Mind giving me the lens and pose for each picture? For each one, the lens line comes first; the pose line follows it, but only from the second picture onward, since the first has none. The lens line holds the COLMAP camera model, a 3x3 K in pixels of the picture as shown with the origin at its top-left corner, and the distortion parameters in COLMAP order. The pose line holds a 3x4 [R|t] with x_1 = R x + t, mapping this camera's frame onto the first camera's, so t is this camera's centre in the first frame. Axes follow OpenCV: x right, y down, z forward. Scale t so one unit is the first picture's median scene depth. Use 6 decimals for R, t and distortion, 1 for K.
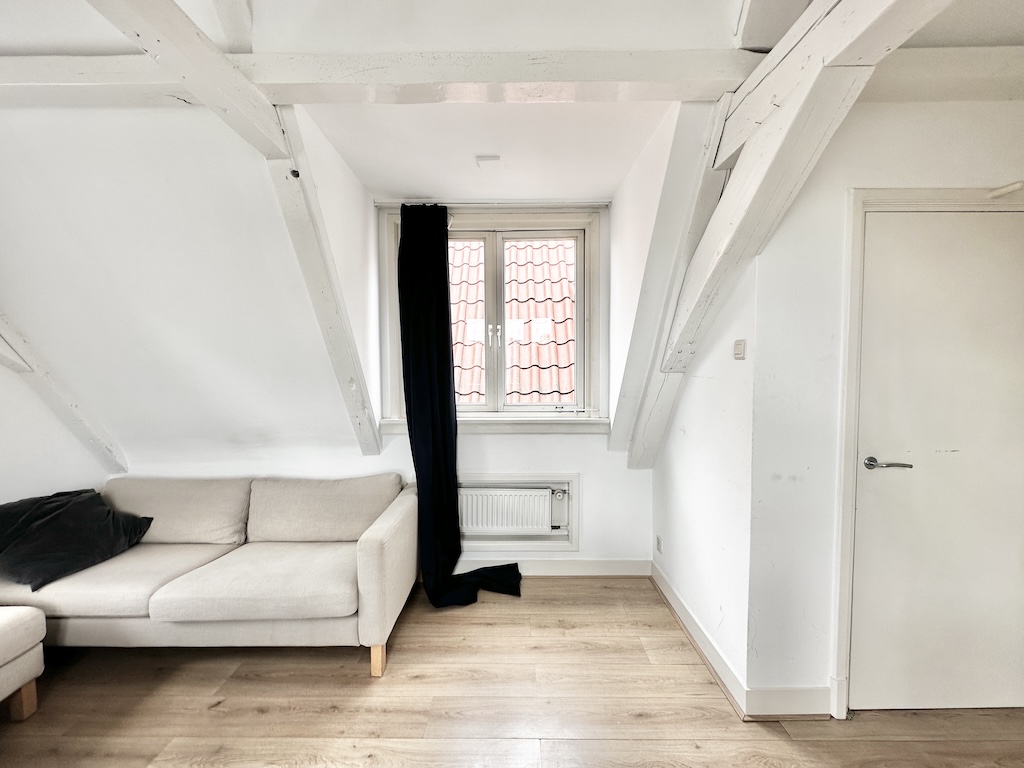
lens RADIAL K [[409.6, 0, 508.7], [0, 409.6, 384.3], [0, 0, 1]] dist [-0.002029, 0.000320]
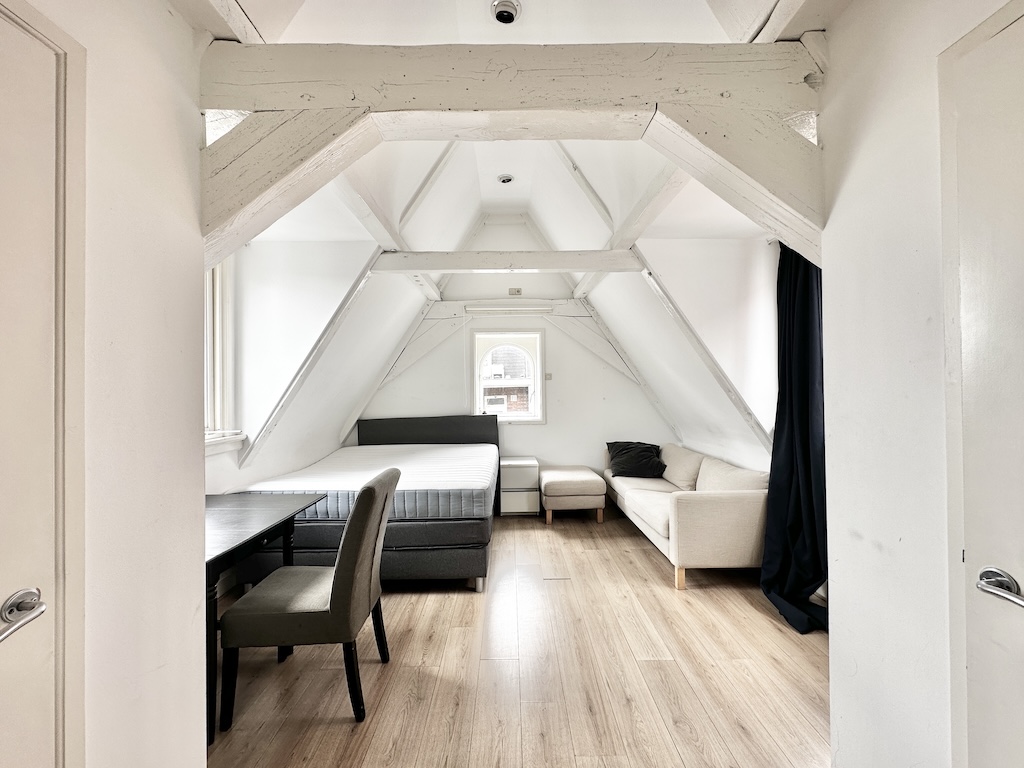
lens RADIAL K [[409.6, 0, 508.7], [0, 409.6, 384.3], [0, 0, 1]] dist [-0.002029, 0.000320]
pose [[0.008548, -0.000720, -0.999963, 1.215230], [-0.036392, 0.999337, -0.001031, -0.004007], [0.999301, 0.036399, 0.008516, 0.363967]]
